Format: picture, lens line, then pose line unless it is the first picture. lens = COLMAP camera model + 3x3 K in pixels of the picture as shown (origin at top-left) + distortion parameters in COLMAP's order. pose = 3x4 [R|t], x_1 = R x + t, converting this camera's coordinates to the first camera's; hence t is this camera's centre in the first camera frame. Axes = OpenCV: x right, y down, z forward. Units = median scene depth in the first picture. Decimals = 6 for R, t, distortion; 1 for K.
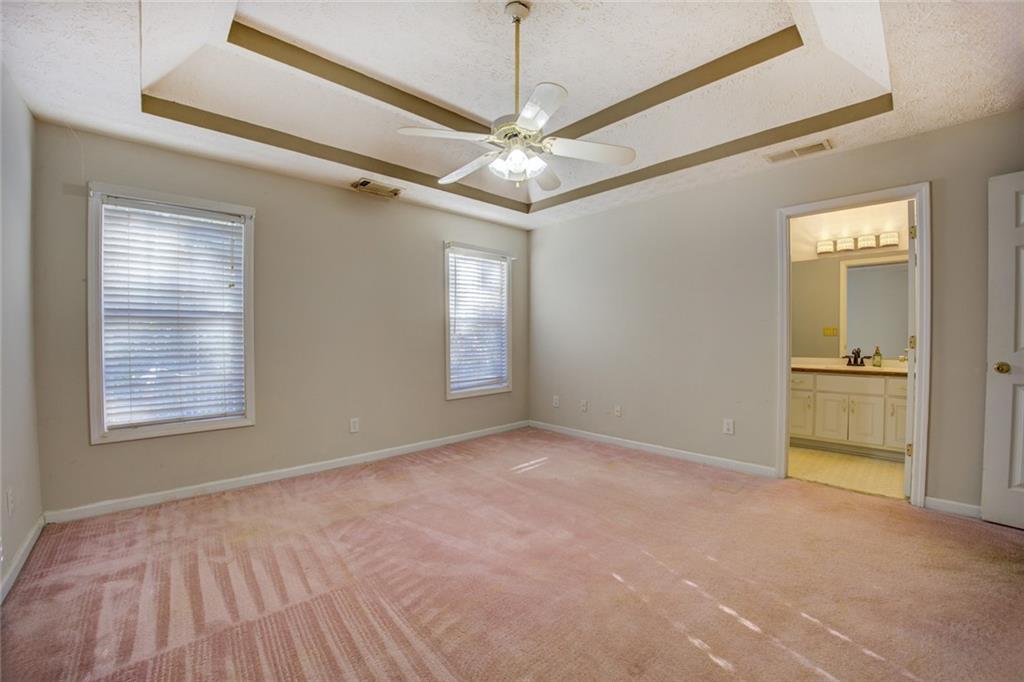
lens RADIAL K [[414.2, 0, 513.4], [0, 414.2, 337.0], [0, 0, 1]] dist [-0.045468, 0.008207]
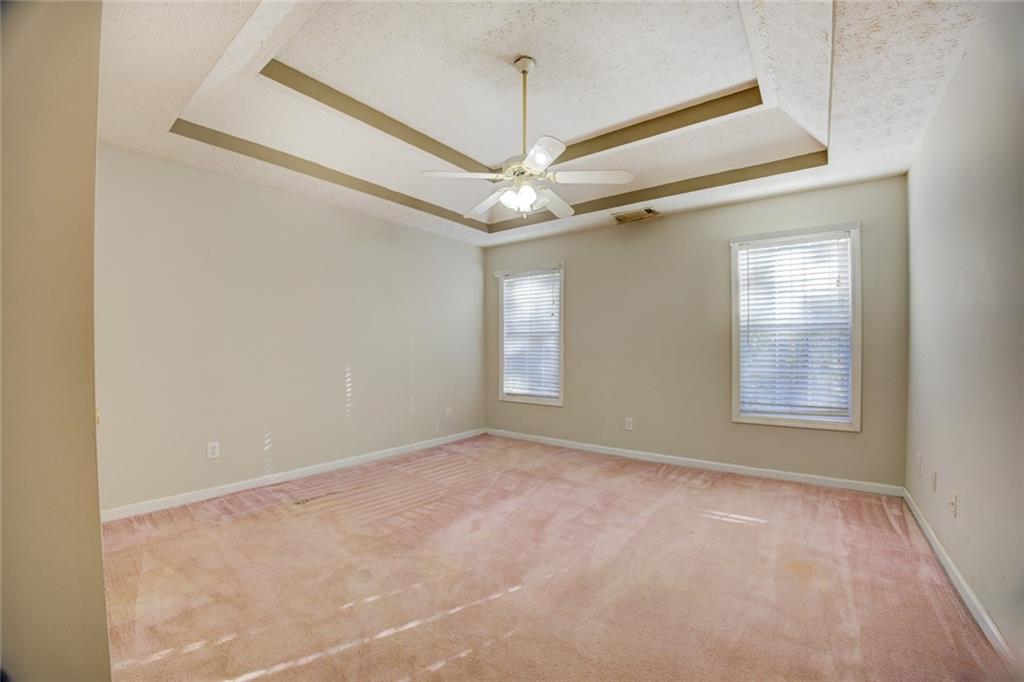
lens RADIAL K [[416.0, 0, 510.2], [0, 416.0, 347.7], [0, 0, 1]] dist [-0.051456, 0.000001]
pose [[0.170430, 0.002250, -0.985367, 0.843259], [-0.004320, 0.999989, 0.001536, -0.000857], [0.985360, 0.003995, 0.170438, 0.562300]]
